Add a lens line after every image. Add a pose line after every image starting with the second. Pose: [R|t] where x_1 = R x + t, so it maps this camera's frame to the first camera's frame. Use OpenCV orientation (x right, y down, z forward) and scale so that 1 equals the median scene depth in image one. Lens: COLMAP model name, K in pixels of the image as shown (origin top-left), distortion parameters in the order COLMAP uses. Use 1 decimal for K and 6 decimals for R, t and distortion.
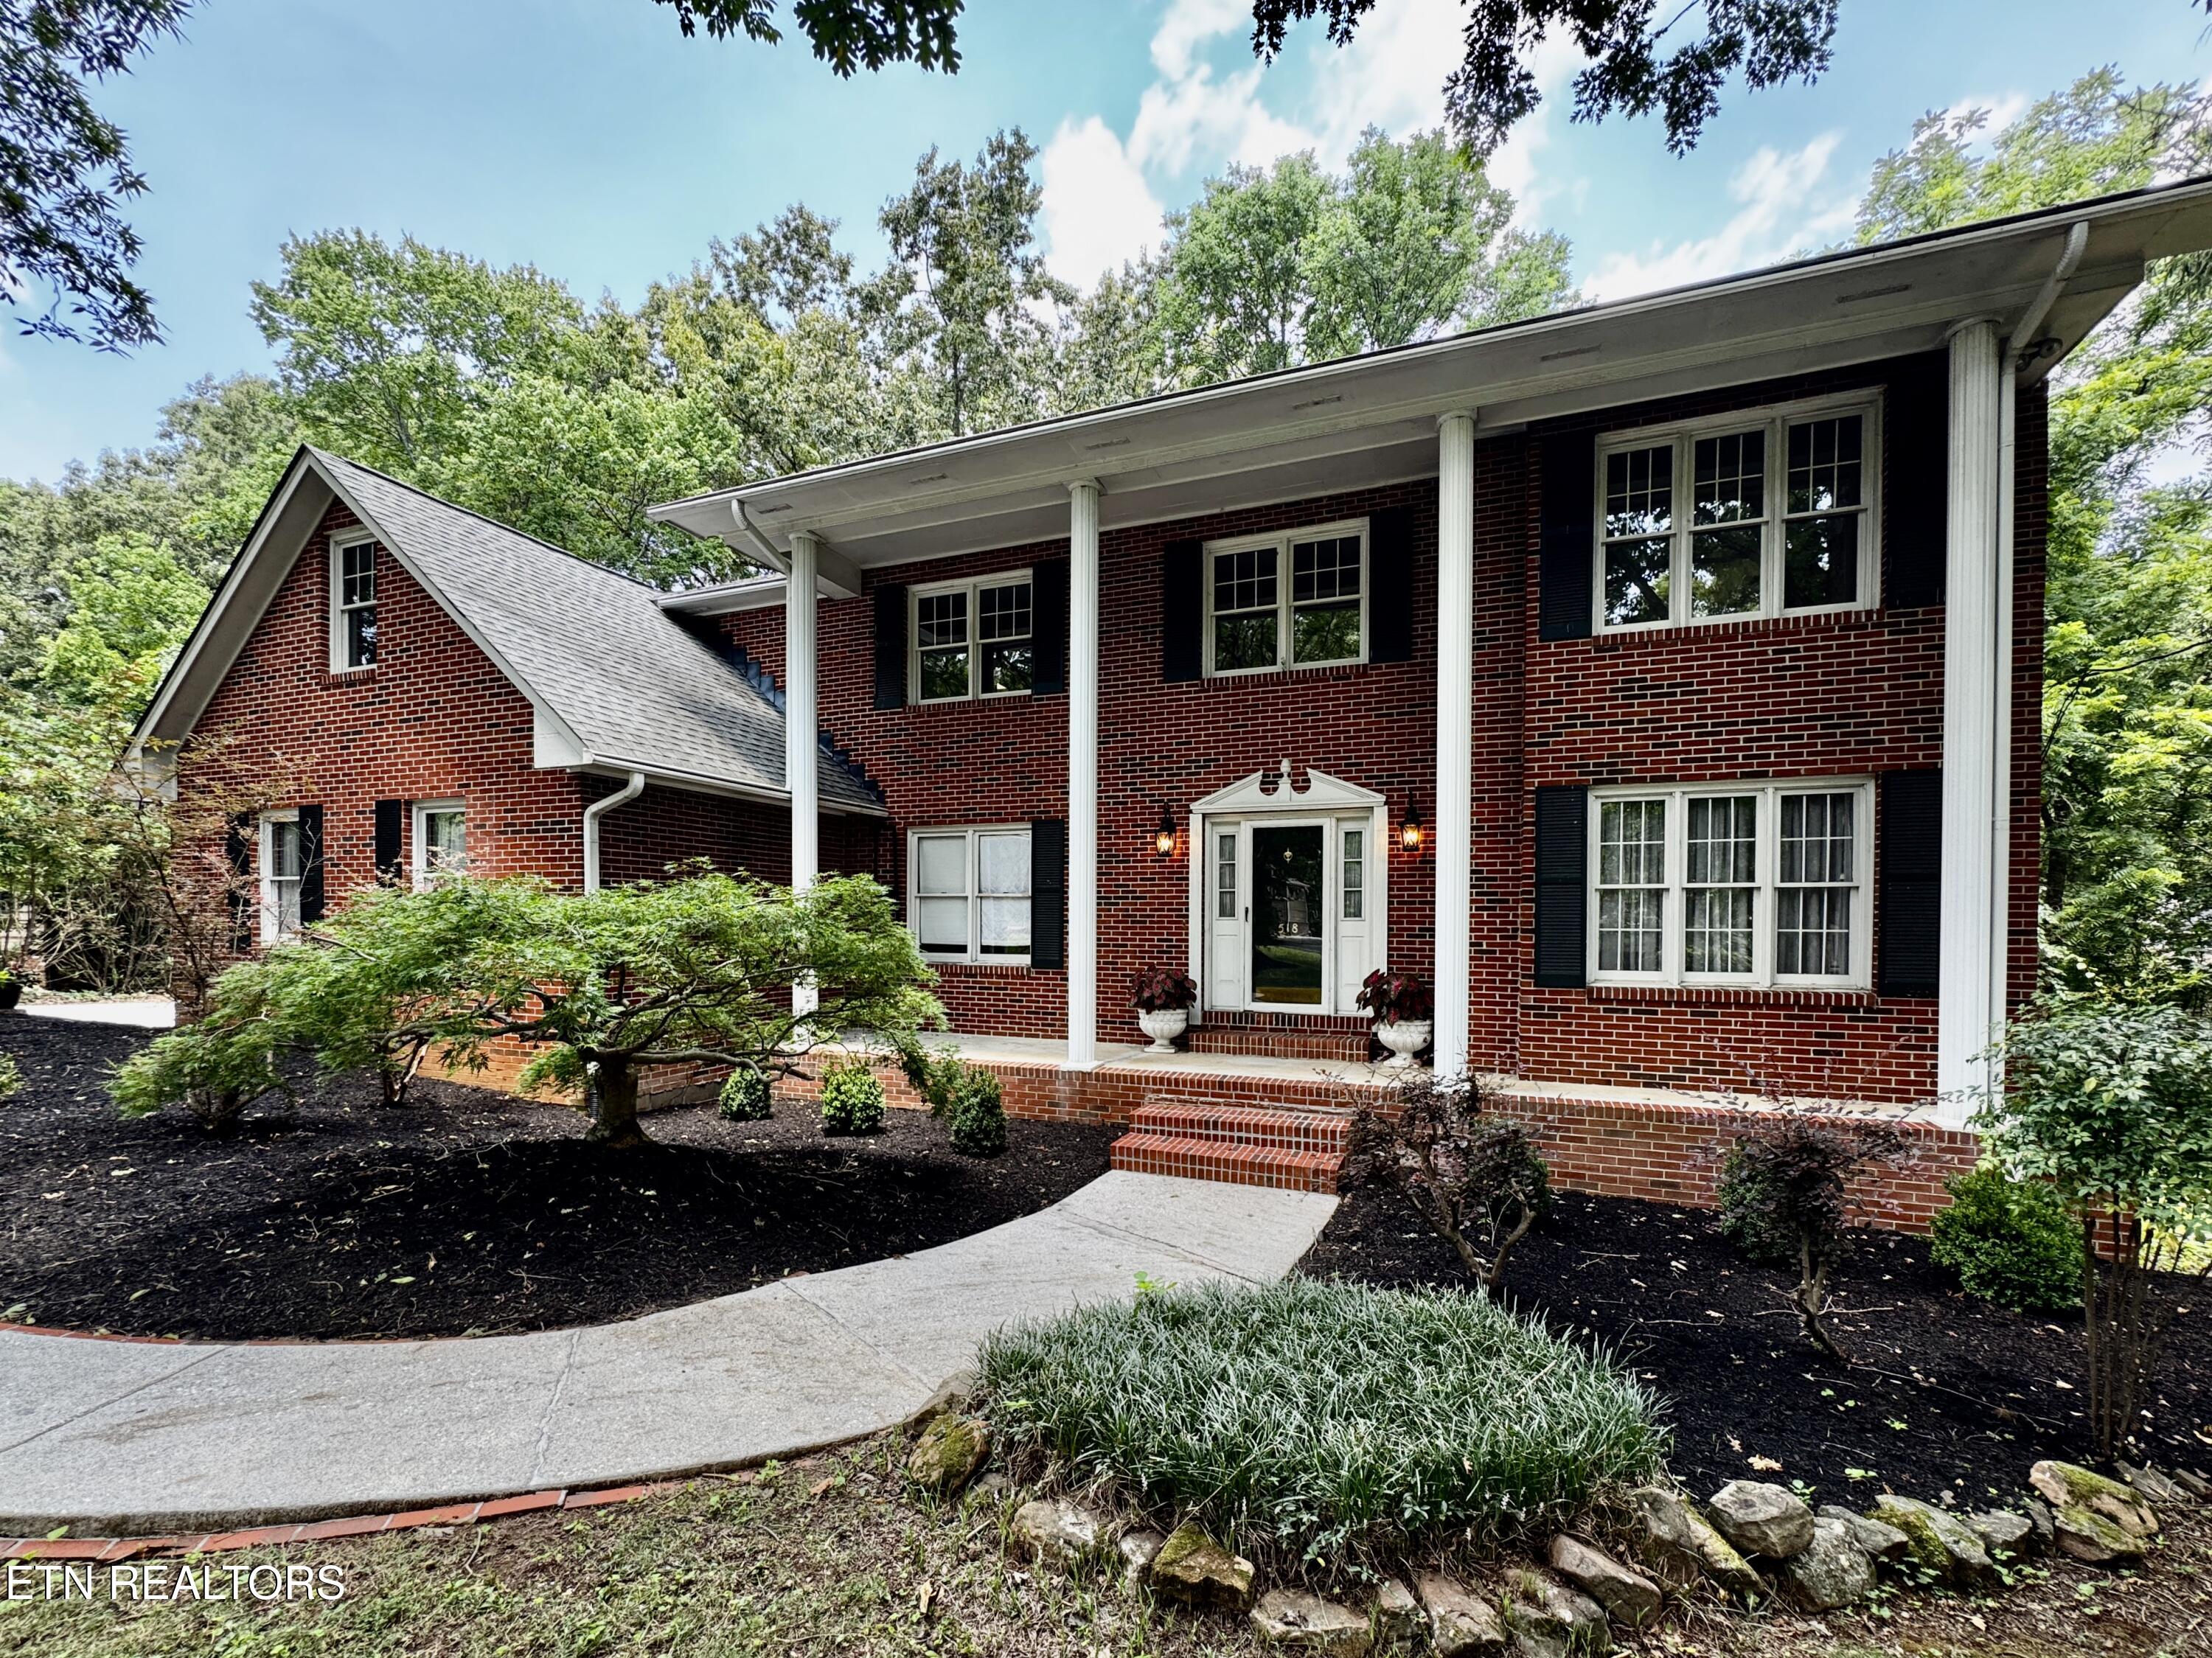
lens RADIAL K [[944.5, 0, 1108.7], [0, 944.5, 938.8], [0, 0, 1]] dist [-0.001185, 0.000167]
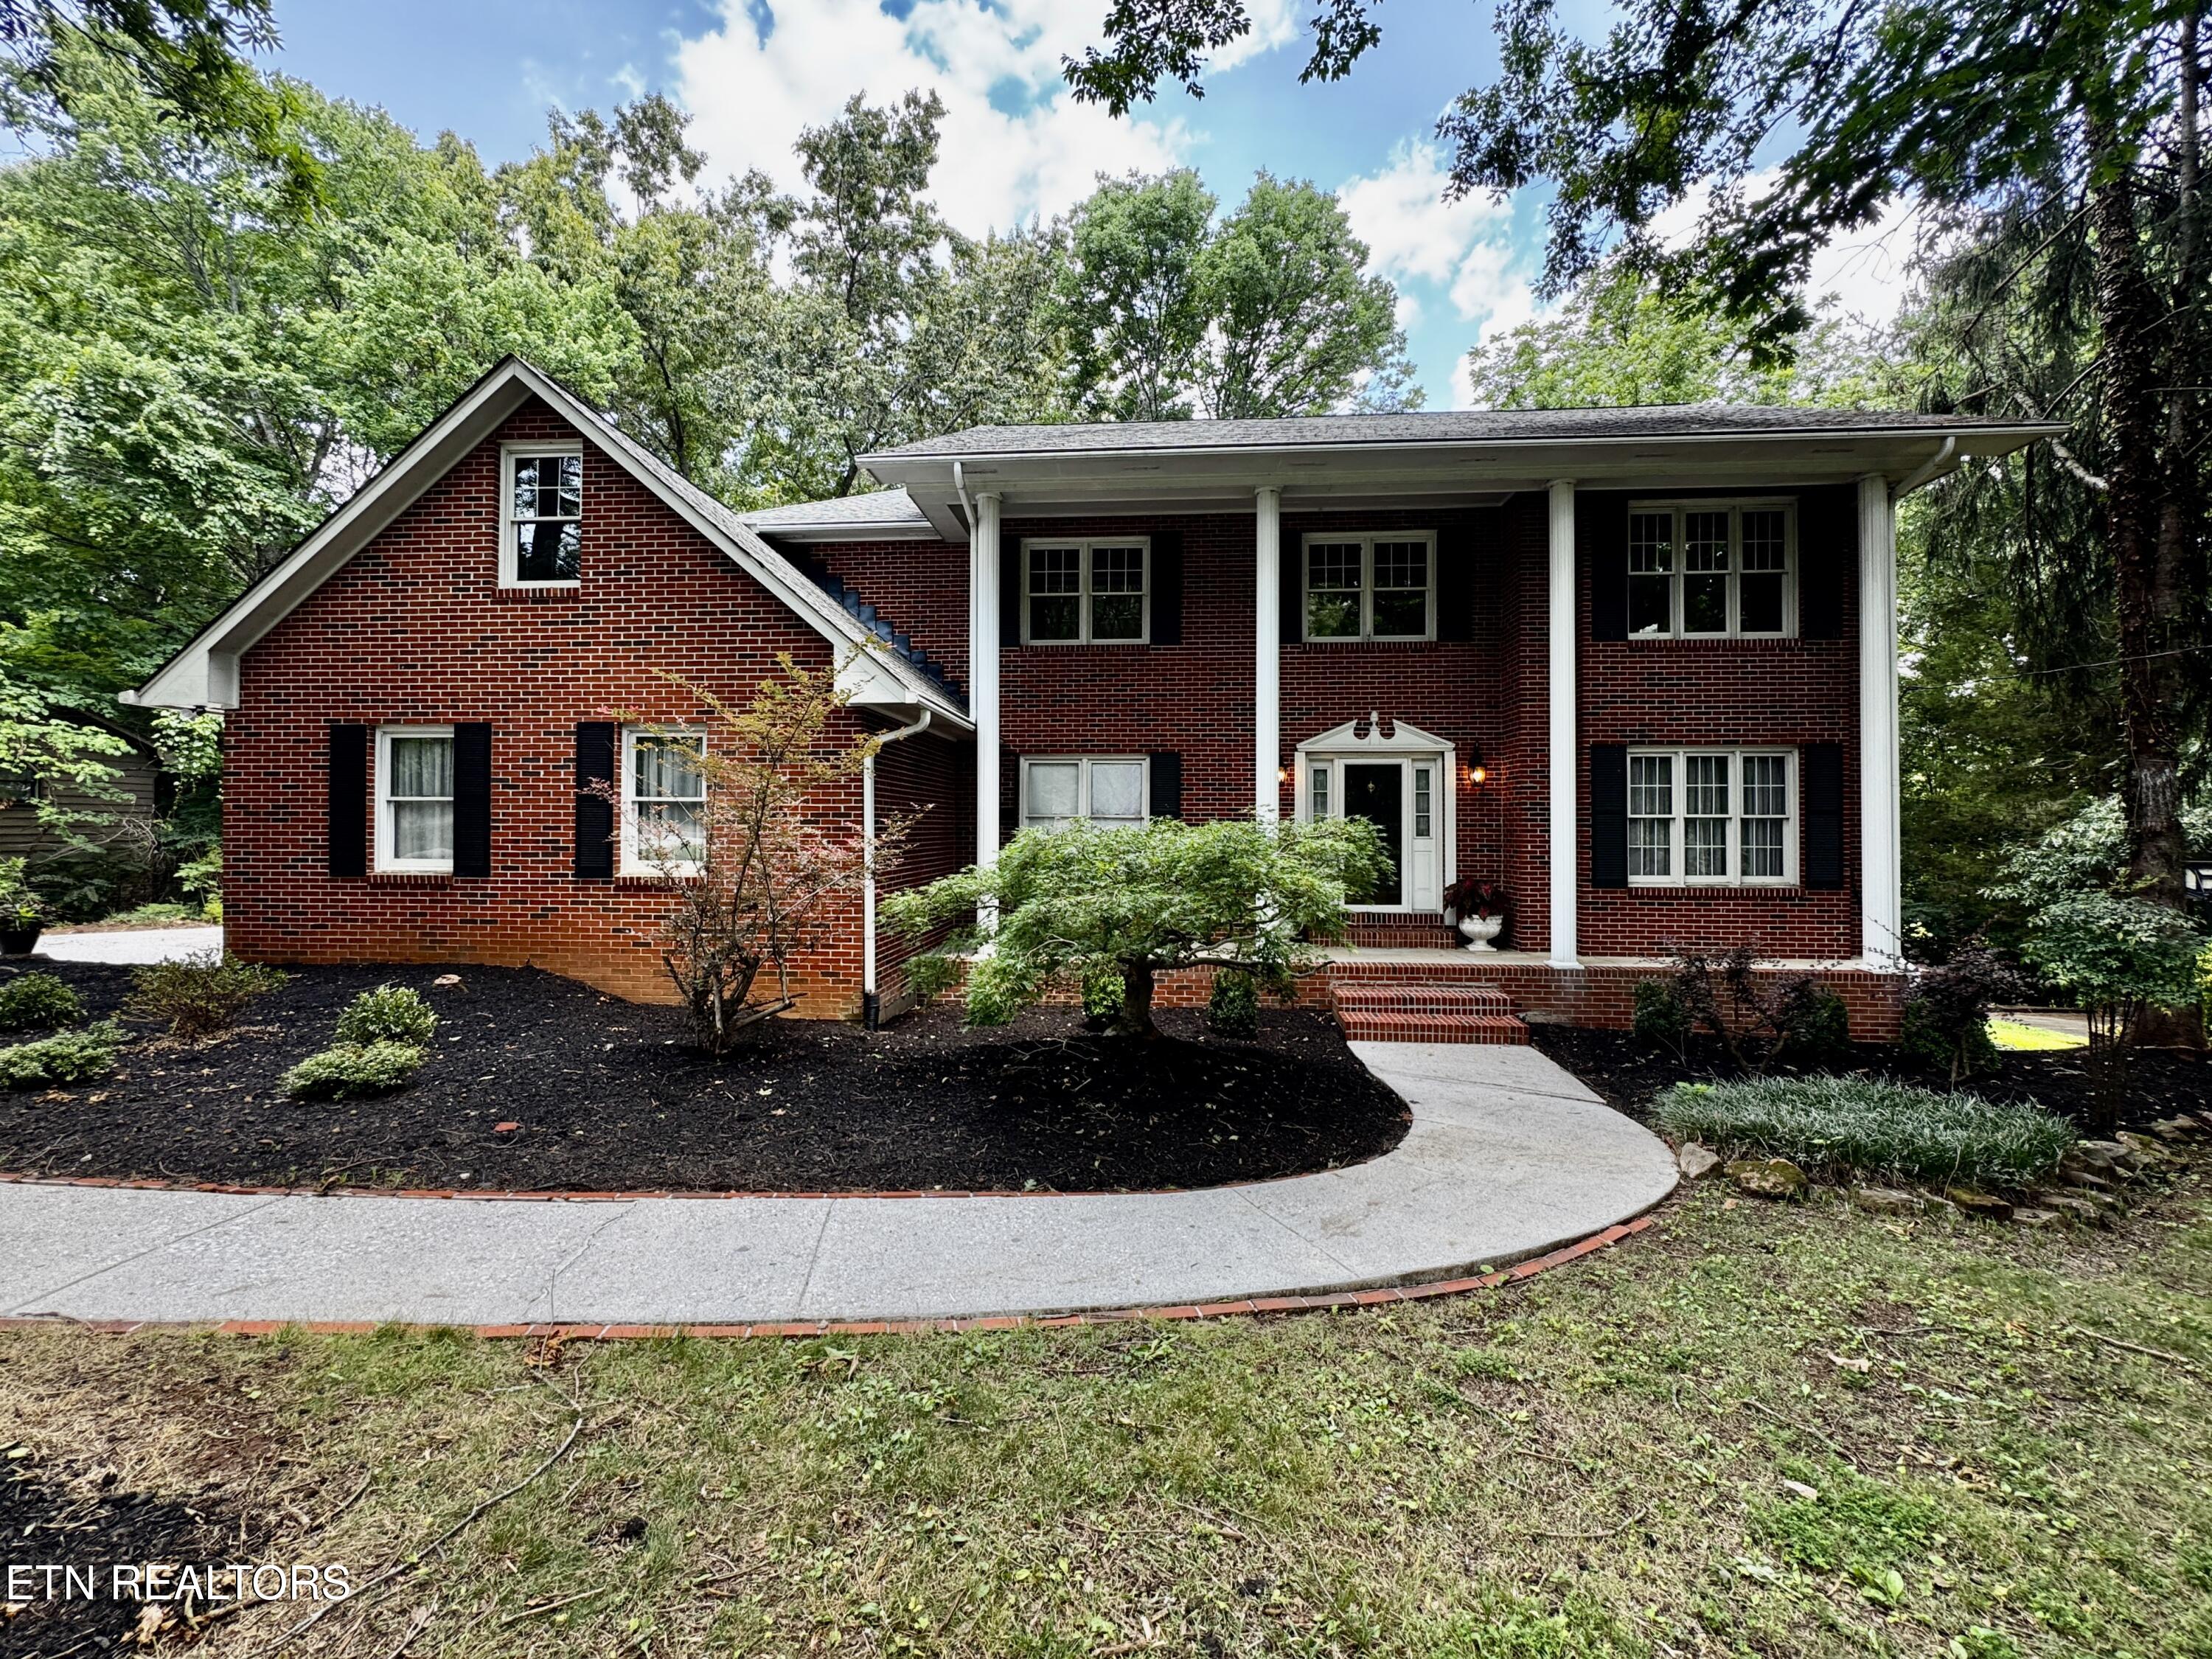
lens RADIAL K [[921.6, 0, 1108.3], [0, 921.6, 818.4], [0, 0, 1]] dist [-0.002913, 0.000902]
pose [[0.954226, 0.000518, 0.299086, -0.528378], [0.007486, 0.999644, -0.025615, -0.018334], [-0.298993, 0.026682, 0.953882, -0.066855]]
